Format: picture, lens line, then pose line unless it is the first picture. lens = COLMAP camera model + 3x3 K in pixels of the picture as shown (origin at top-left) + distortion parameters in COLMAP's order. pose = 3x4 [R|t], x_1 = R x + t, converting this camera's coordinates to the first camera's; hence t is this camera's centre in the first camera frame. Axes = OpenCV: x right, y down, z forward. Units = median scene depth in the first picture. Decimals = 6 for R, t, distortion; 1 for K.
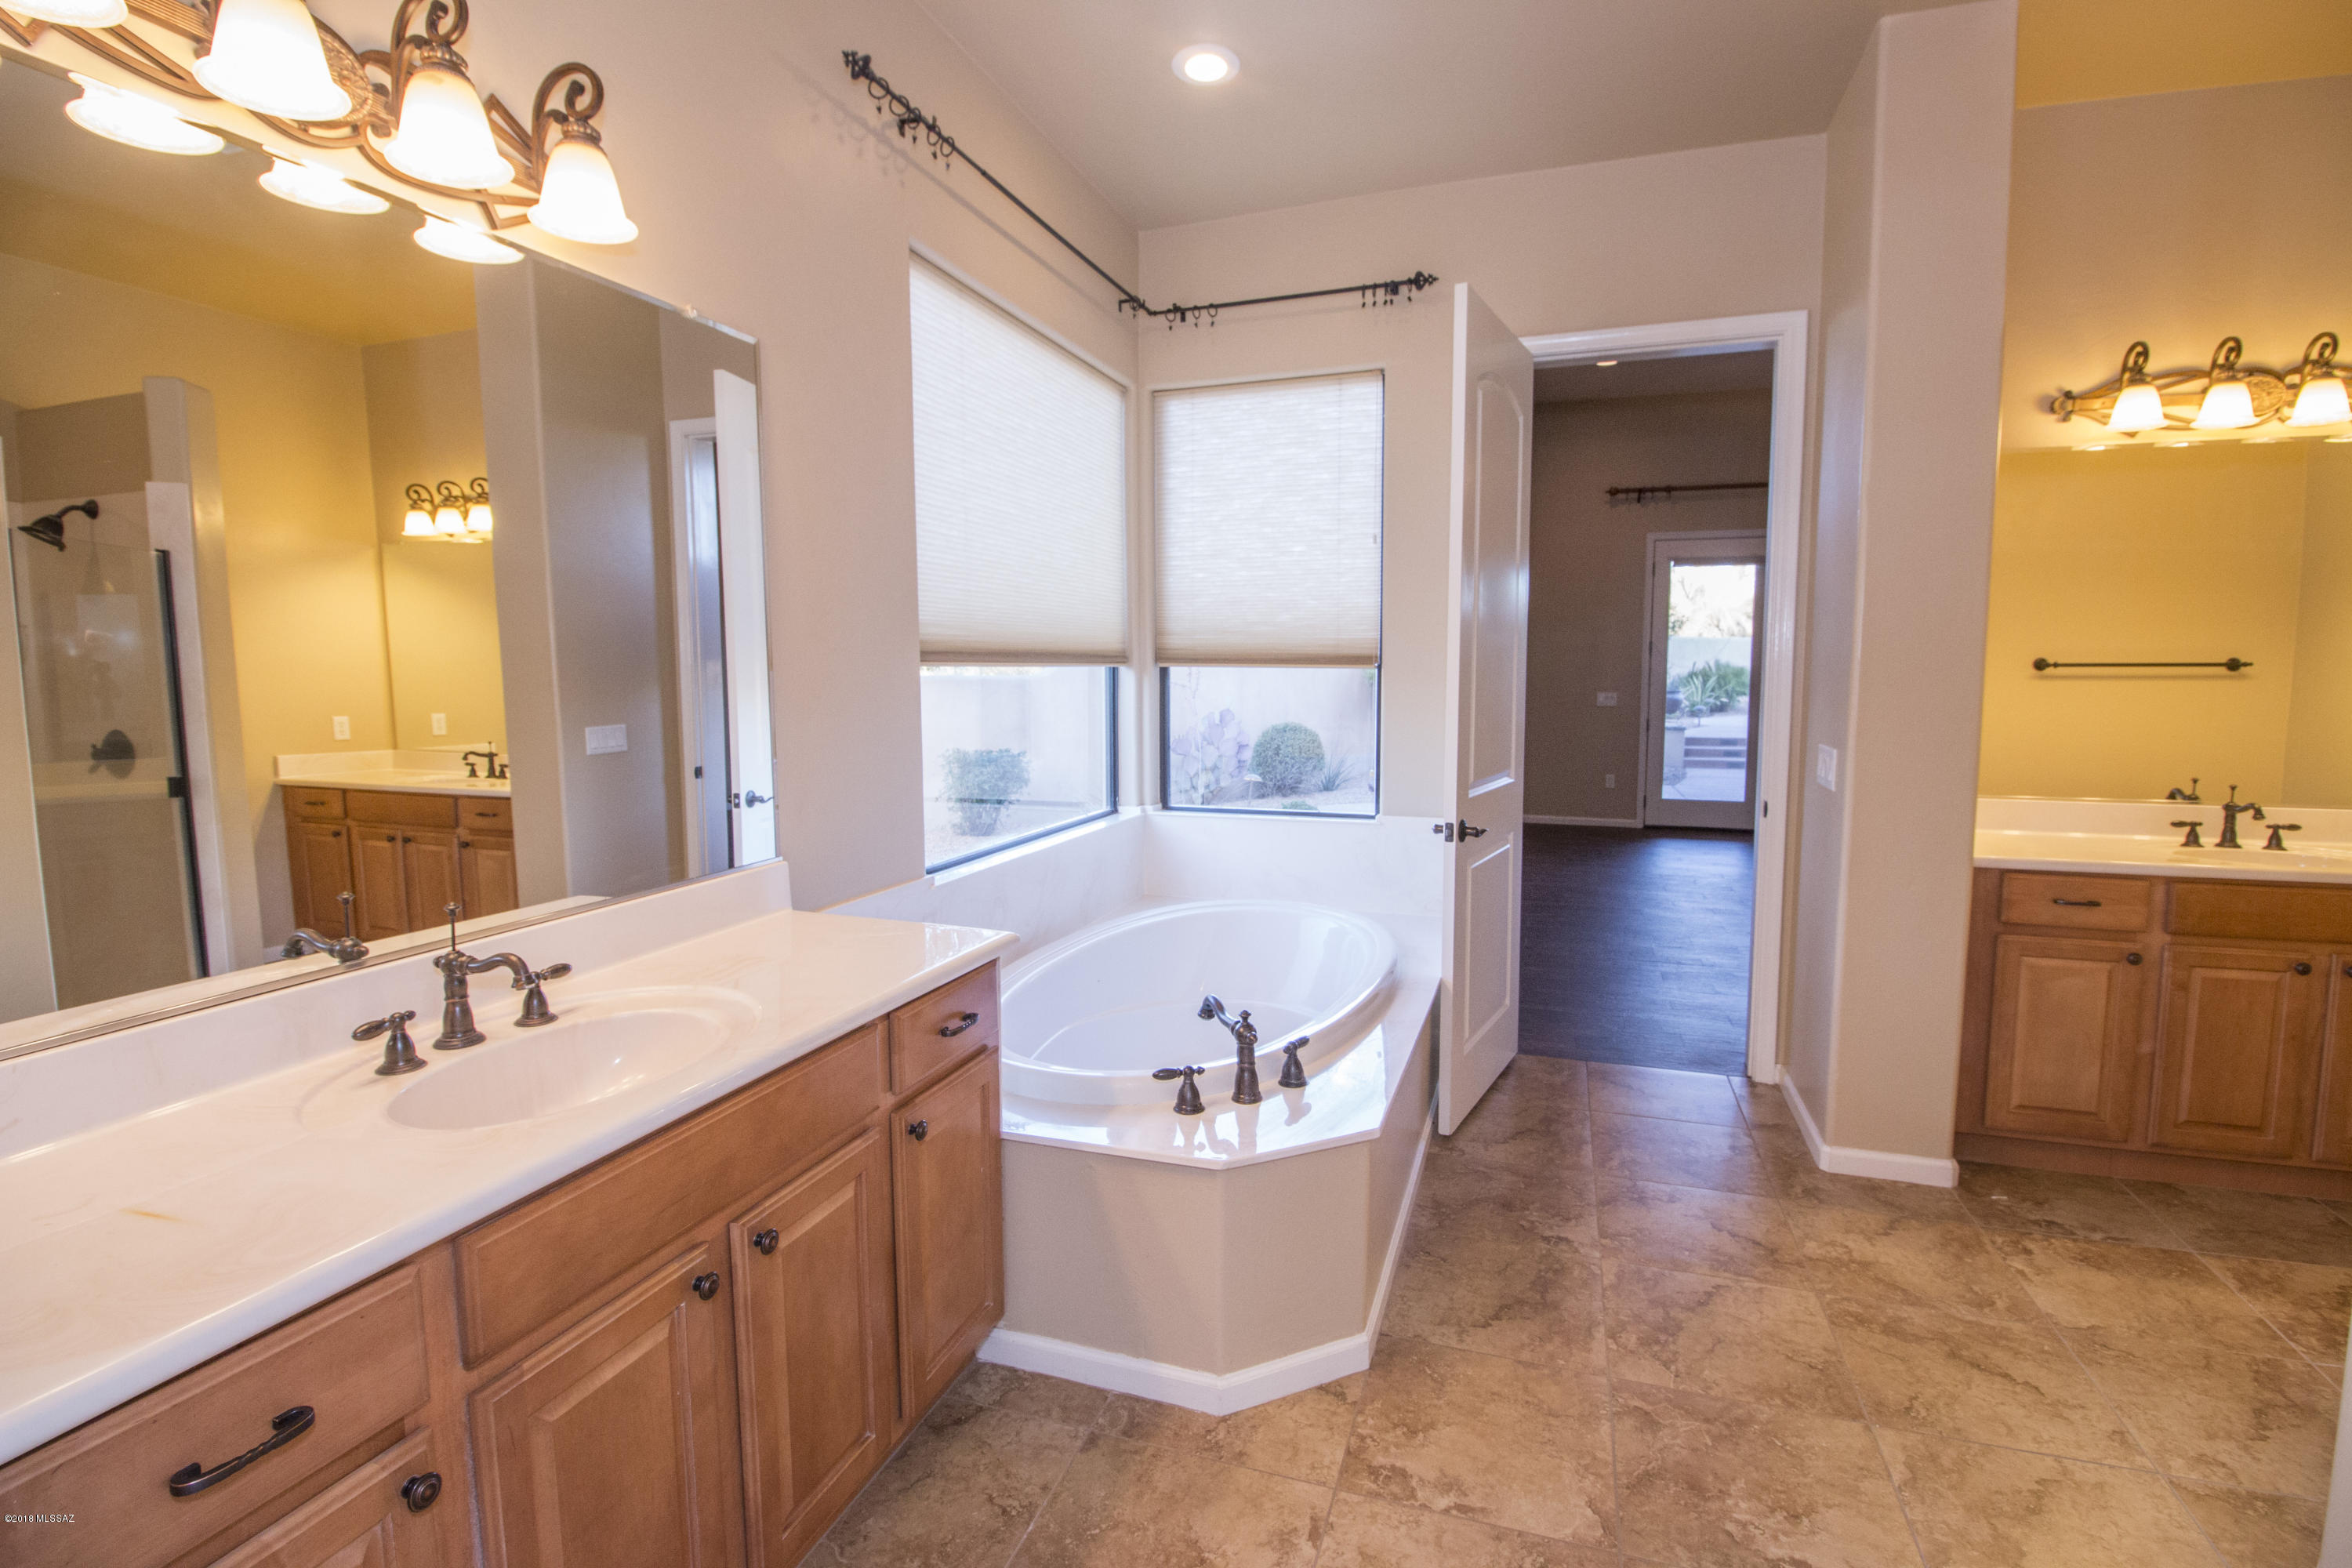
lens RADIAL K [[1143.1, 0, 1176.0], [0, 1143.1, 784.0], [0, 0, 1]] dist [-0.000077, -0.015194]
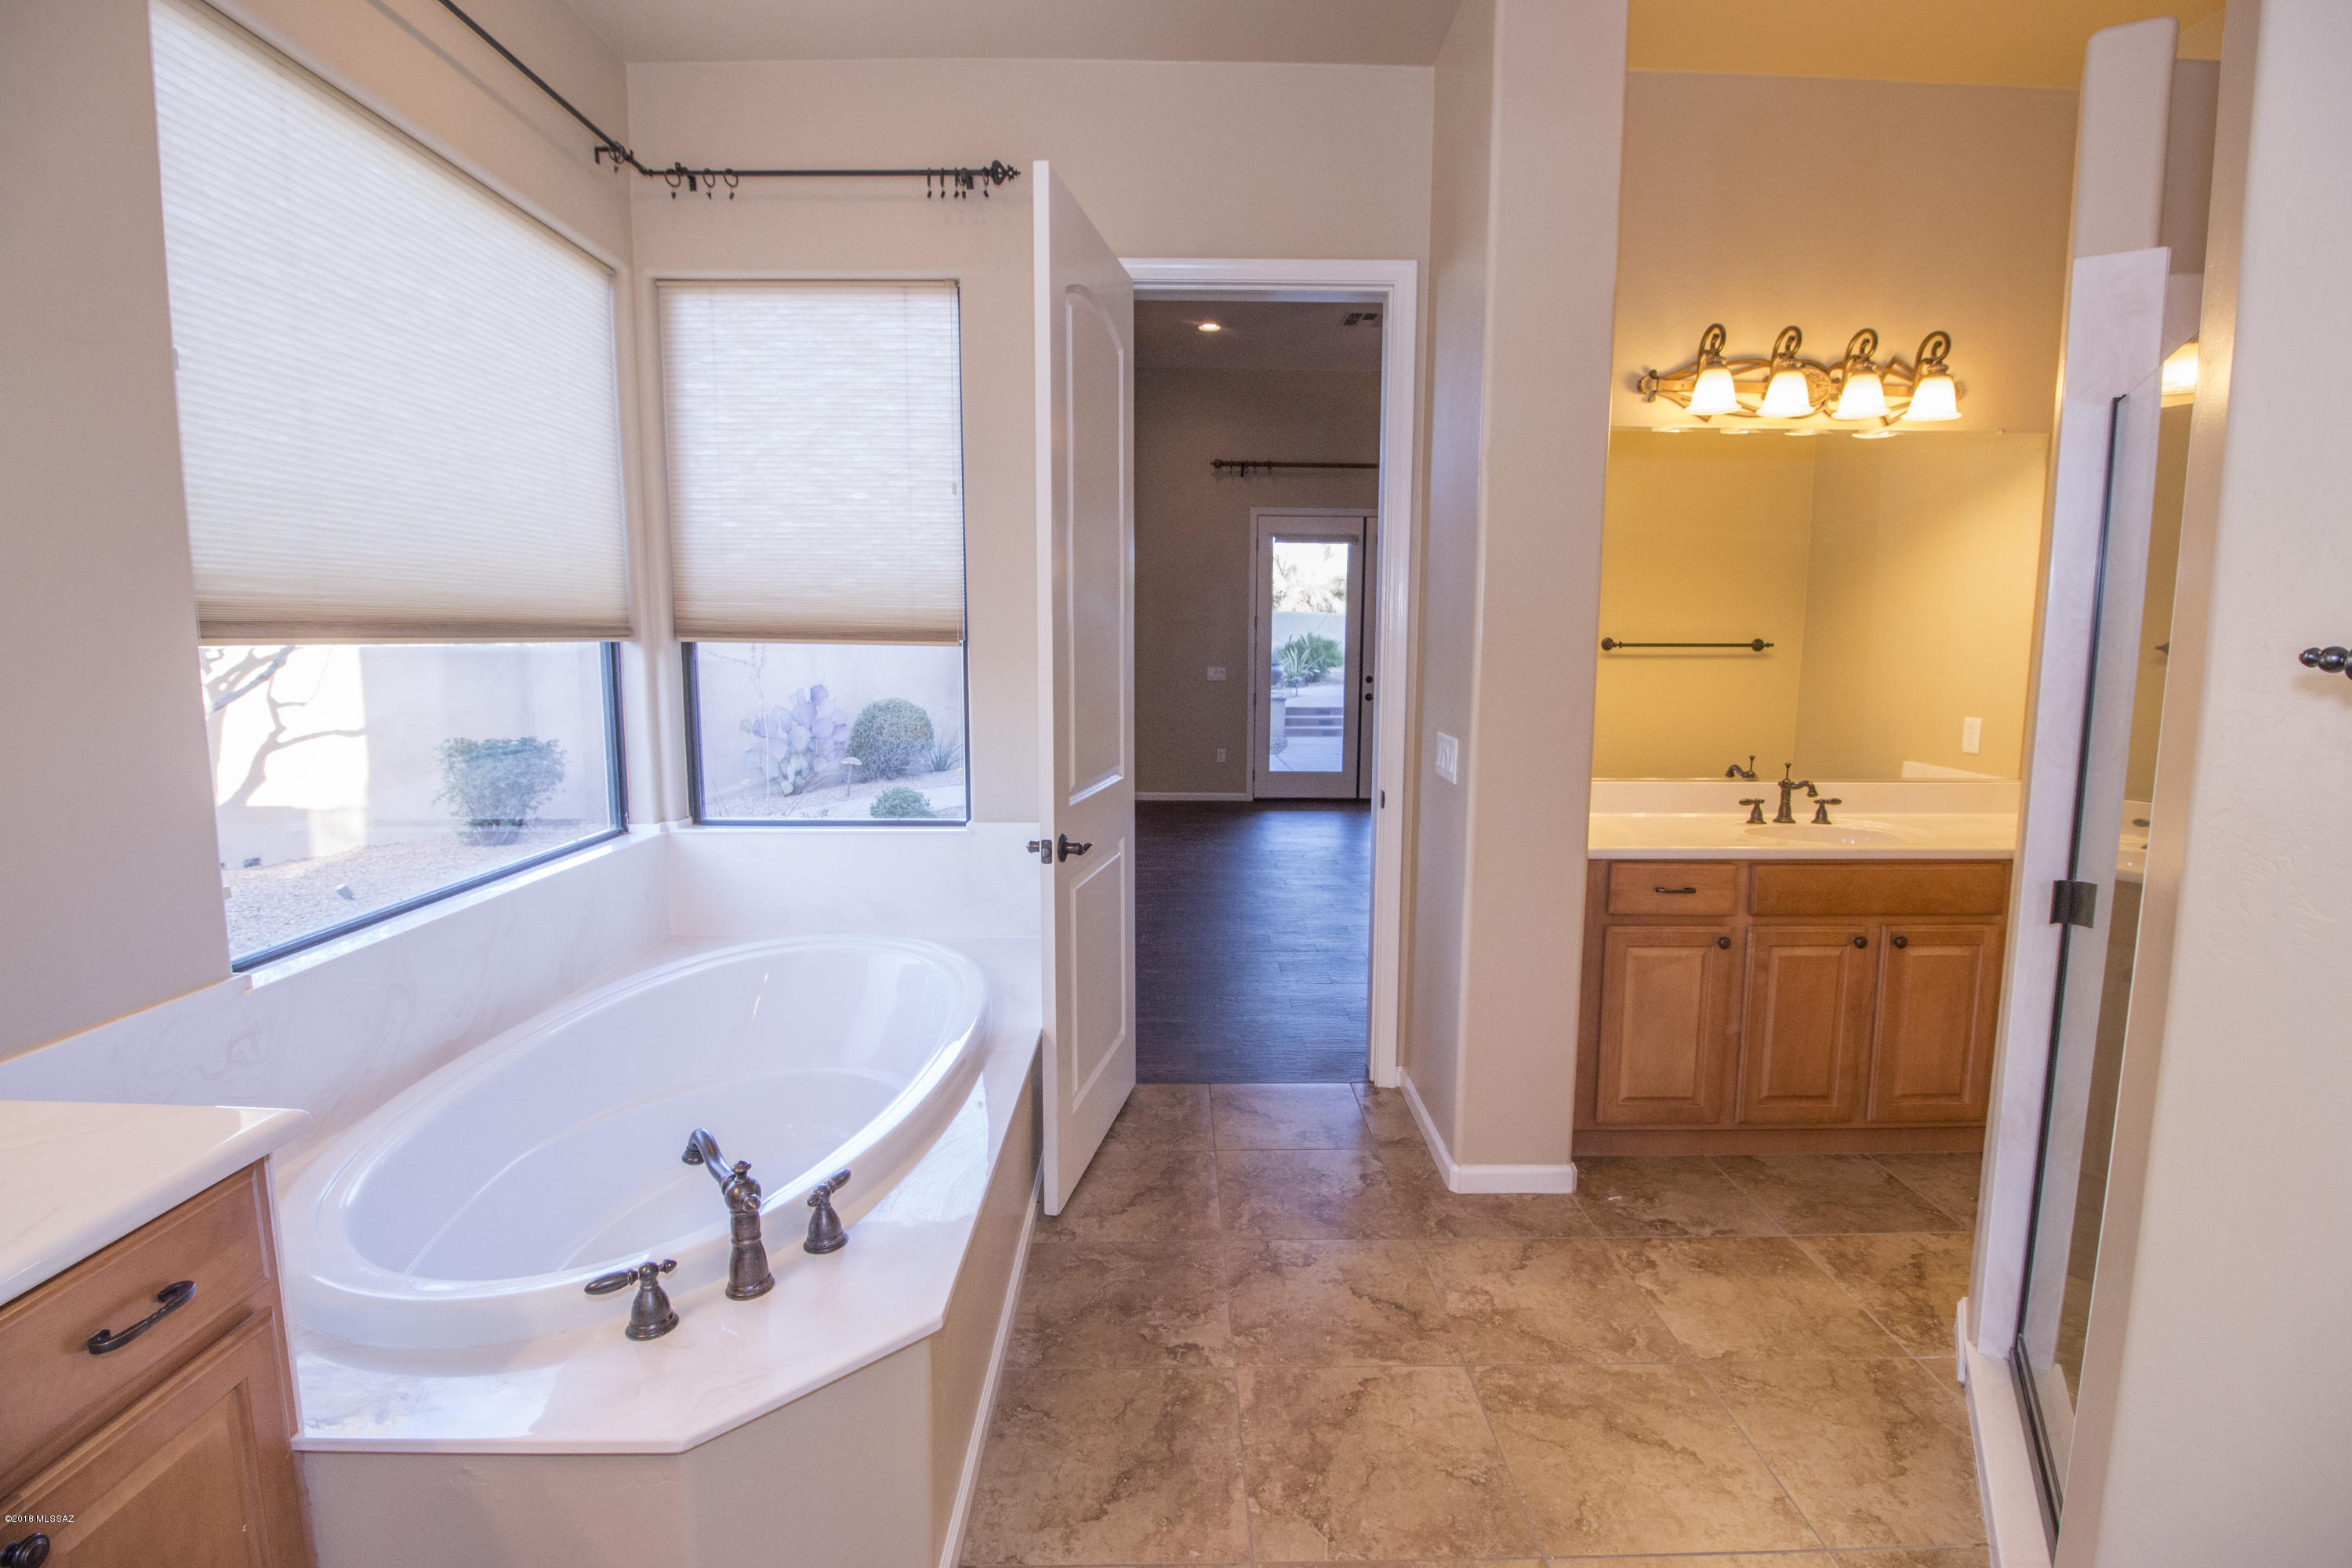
lens RADIAL K [[1143.1, 0, 1176.0], [0, 1143.1, 784.0], [0, 0, 1]] dist [-0.000077, -0.015194]
pose [[0.947036, -0.032001, 0.319530, 0.063619], [0.023532, 0.999263, 0.030331, -0.026314], [-0.320265, -0.021206, 0.947091, 0.188423]]
